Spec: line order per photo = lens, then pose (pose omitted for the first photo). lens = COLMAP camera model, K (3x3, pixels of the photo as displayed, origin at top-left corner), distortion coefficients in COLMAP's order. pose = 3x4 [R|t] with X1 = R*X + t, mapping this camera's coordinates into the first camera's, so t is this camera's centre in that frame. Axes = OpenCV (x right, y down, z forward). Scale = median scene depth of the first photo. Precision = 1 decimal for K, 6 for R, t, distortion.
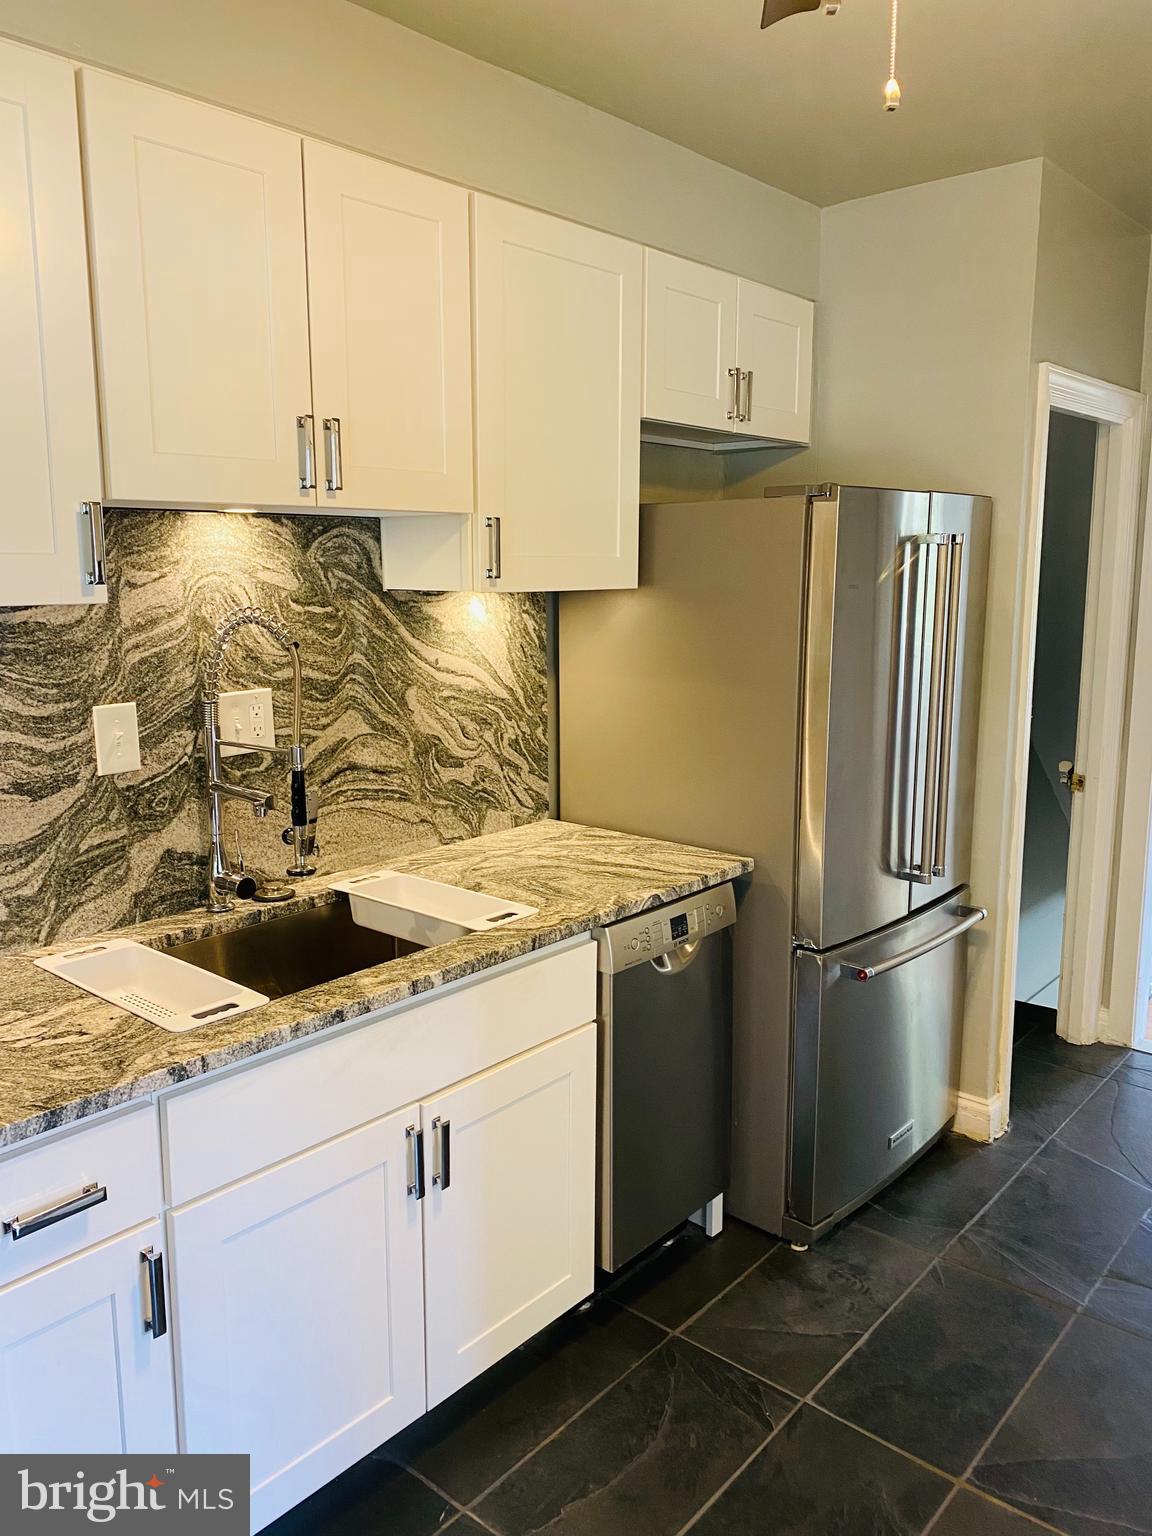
lens RADIAL K [[1158.3, 0, 592.8], [0, 1158.3, 761.9], [0, 0, 1]] dist [0.084578, -0.103330]
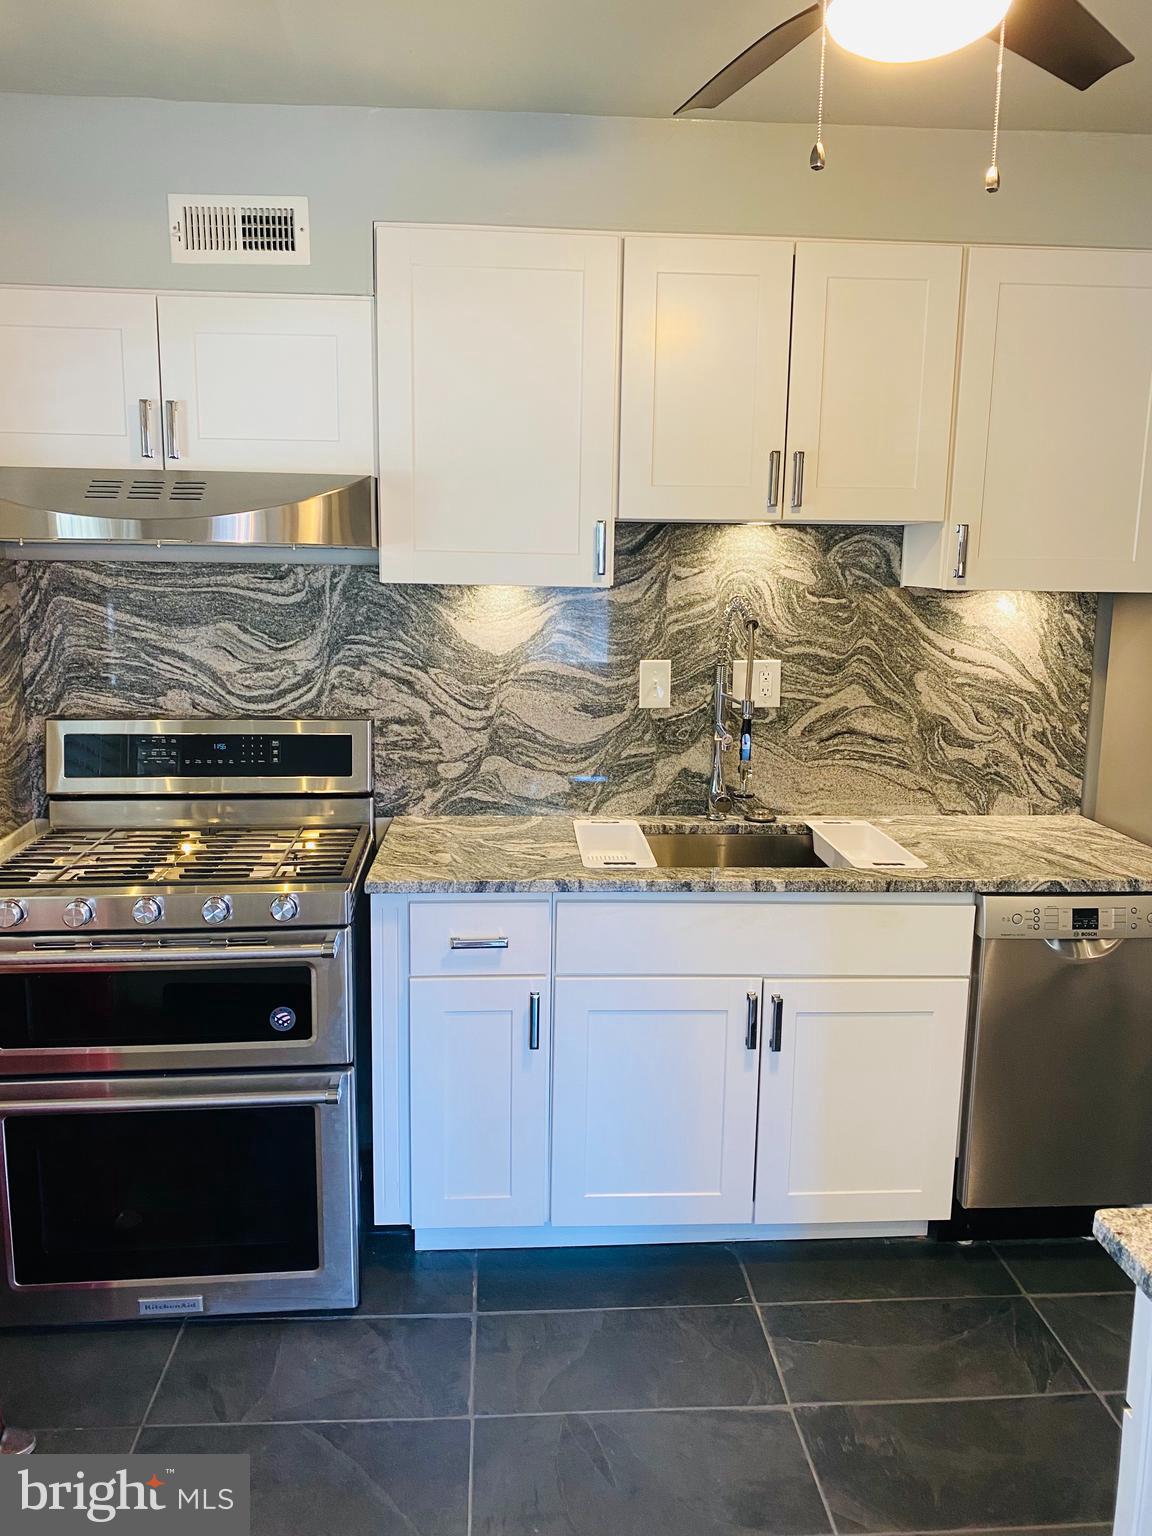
lens RADIAL K [[1158.3, 0, 580.5], [0, 1158.3, 754.3], [0, 0, 1]] dist [0.084578, -0.103330]
pose [[0.701394, 0.129925, -0.700832, 0.485924], [-0.136451, 0.989537, 0.046887, 0.010088], [0.699591, 0.062743, 0.711784, -0.064377]]
